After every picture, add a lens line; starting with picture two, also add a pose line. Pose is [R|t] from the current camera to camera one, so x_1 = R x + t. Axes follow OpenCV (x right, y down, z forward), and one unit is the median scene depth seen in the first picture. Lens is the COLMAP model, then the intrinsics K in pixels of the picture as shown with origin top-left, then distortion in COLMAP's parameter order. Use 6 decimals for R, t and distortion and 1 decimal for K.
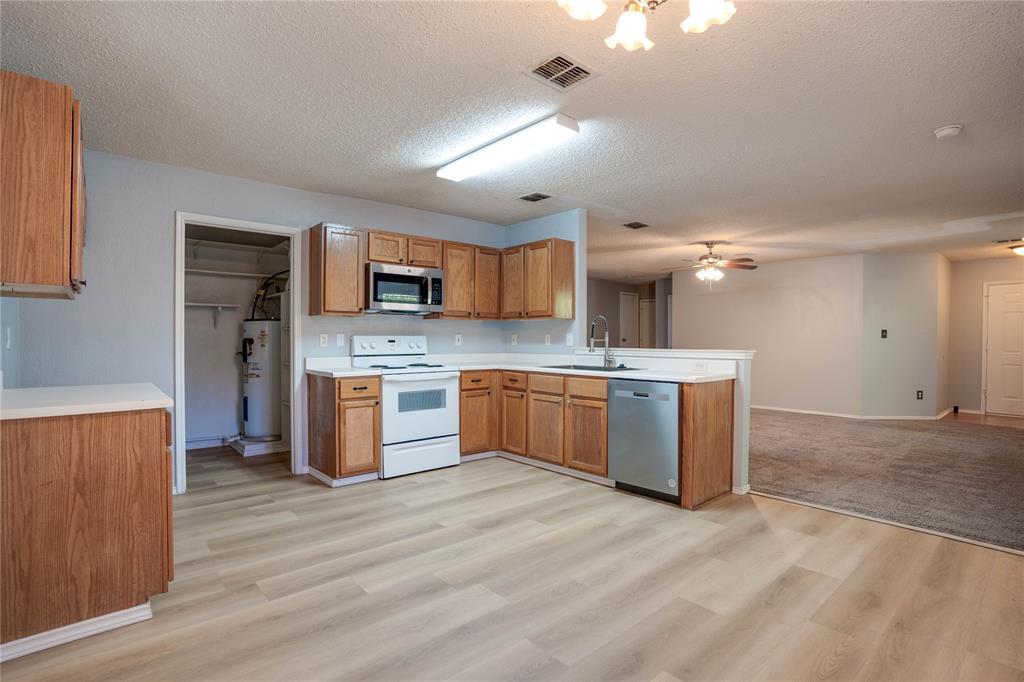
lens RADIAL K [[527.0, 0, 512.6], [0, 527.0, 337.5], [0, 0, 1]] dist [-0.056558, 0.017610]
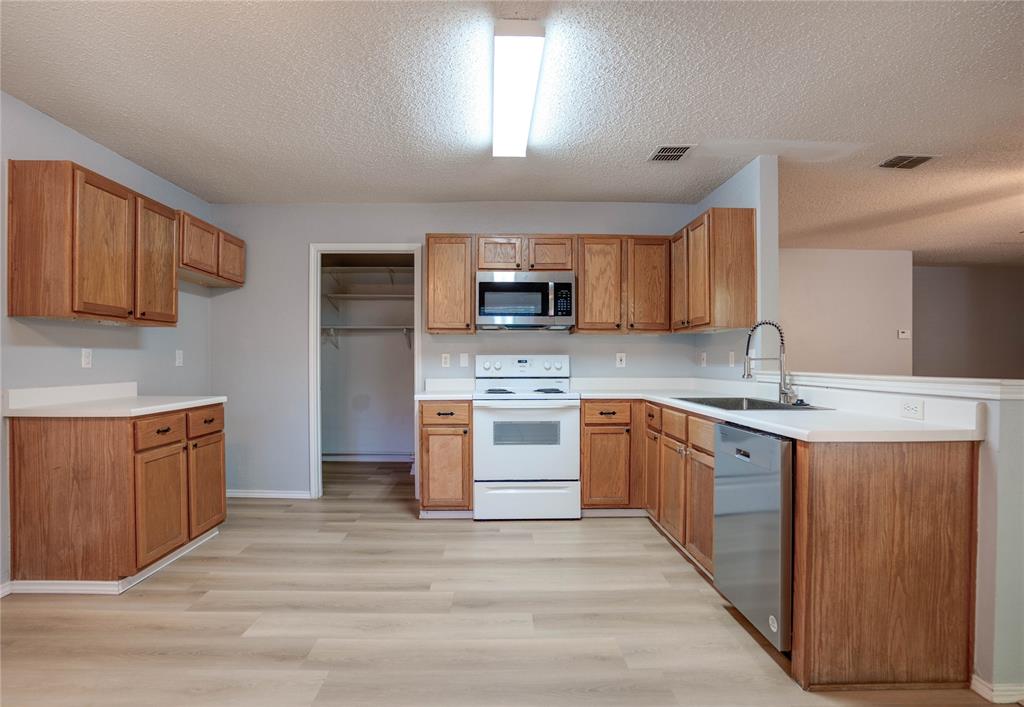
lens RADIAL K [[563.4, 0, 511.0], [0, 563.4, 361.5], [0, 0, 1]] dist [-0.055141, 0.011955]
pose [[0.746723, -0.000637, -0.665135, 0.434676], [0.002249, 0.999996, 0.001567, 0.006784], [0.665131, -0.002666, 0.746721, 0.359249]]
